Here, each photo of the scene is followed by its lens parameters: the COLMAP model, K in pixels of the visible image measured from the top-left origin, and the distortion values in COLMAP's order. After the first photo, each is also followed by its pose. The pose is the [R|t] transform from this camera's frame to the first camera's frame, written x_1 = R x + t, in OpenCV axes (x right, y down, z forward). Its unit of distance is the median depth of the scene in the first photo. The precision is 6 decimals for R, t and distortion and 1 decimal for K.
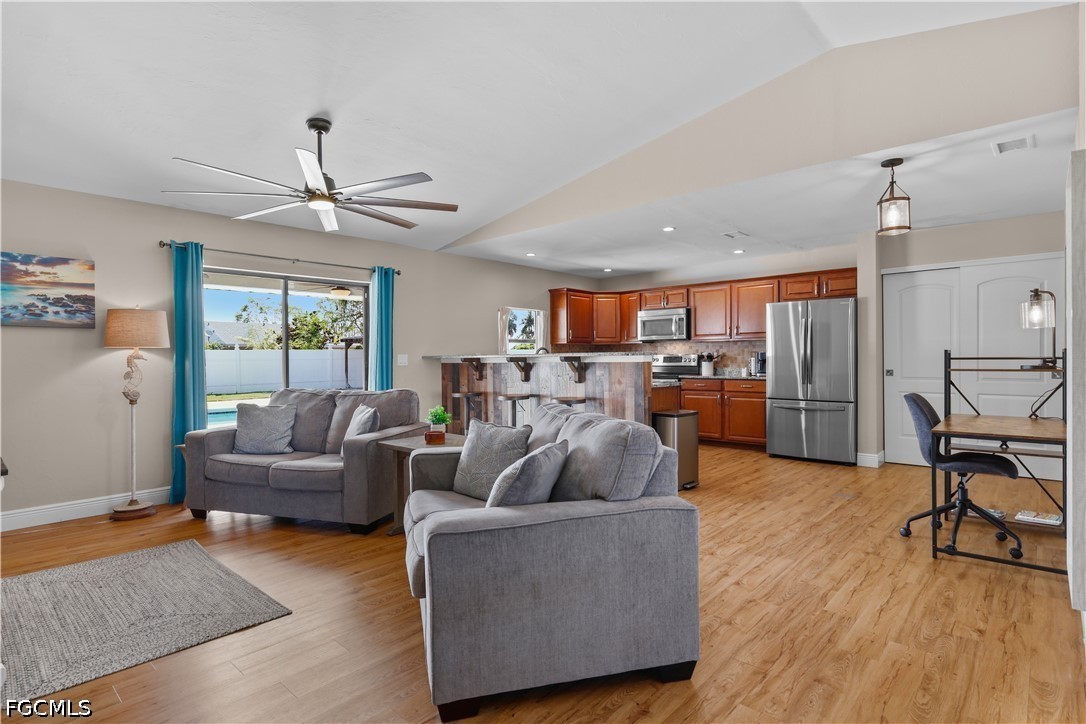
lens RADIAL K [[557.1, 0, 550.0], [0, 557.1, 359.6], [0, 0, 1]] dist [0.010752, -0.002838]
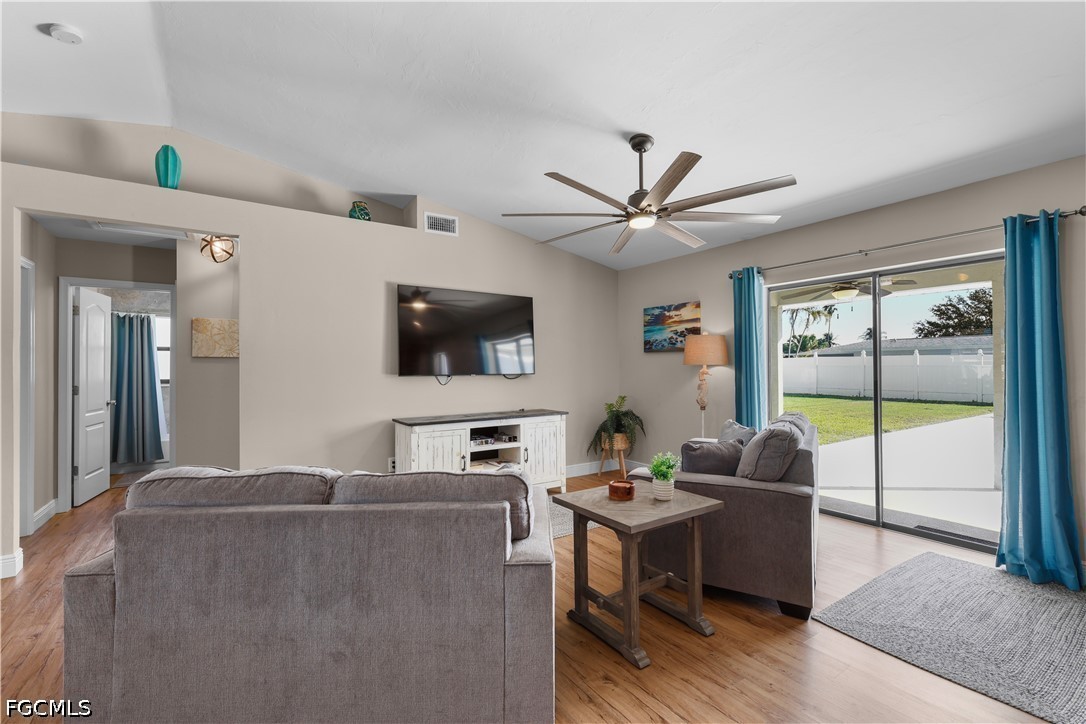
lens RADIAL K [[475.6, 0, 549.2], [0, 475.6, 361.1], [0, 0, 1]] dist [-0.000944, 0.000273]
pose [[-0.241846, -0.001177, -0.970314, 0.270813], [0.004111, 0.999989, -0.002238, -0.020693], [0.970306, -0.004530, -0.241839, 0.642244]]
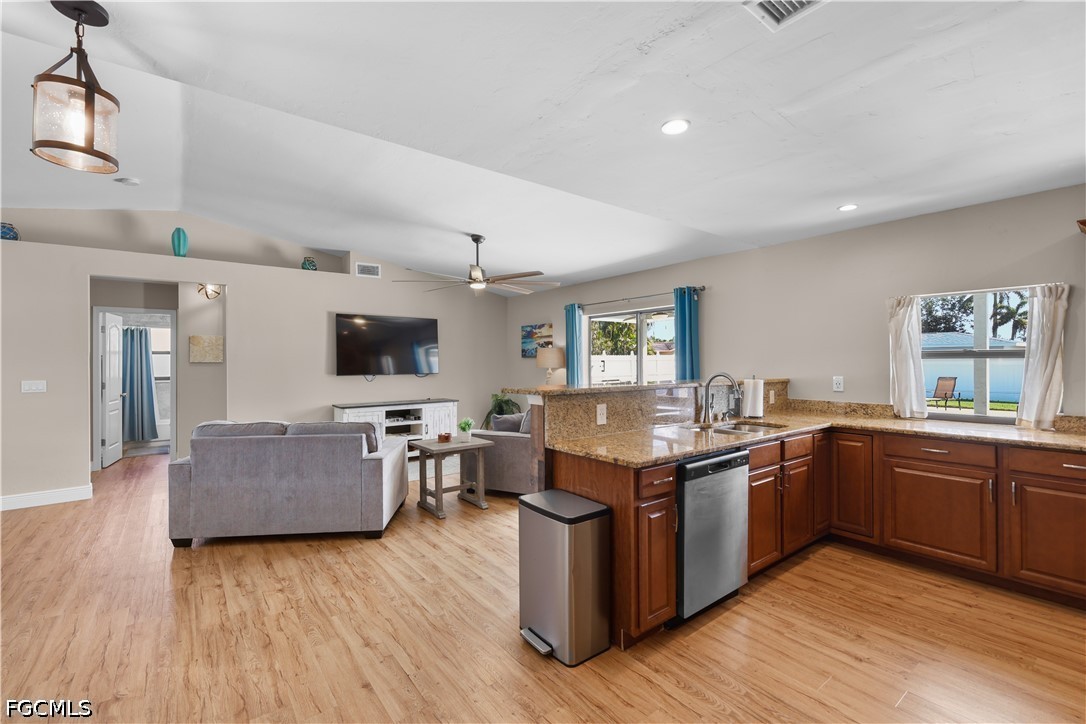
lens RADIAL K [[475.6, 0, 549.3], [0, 475.6, 360.4], [0, 0, 1]] dist [-0.000944, 0.000273]
pose [[-0.182485, 0.009201, -0.983166, 0.574562], [0.002863, 0.999957, 0.008827, -0.041903], [0.983204, -0.001205, -0.182504, 0.899091]]
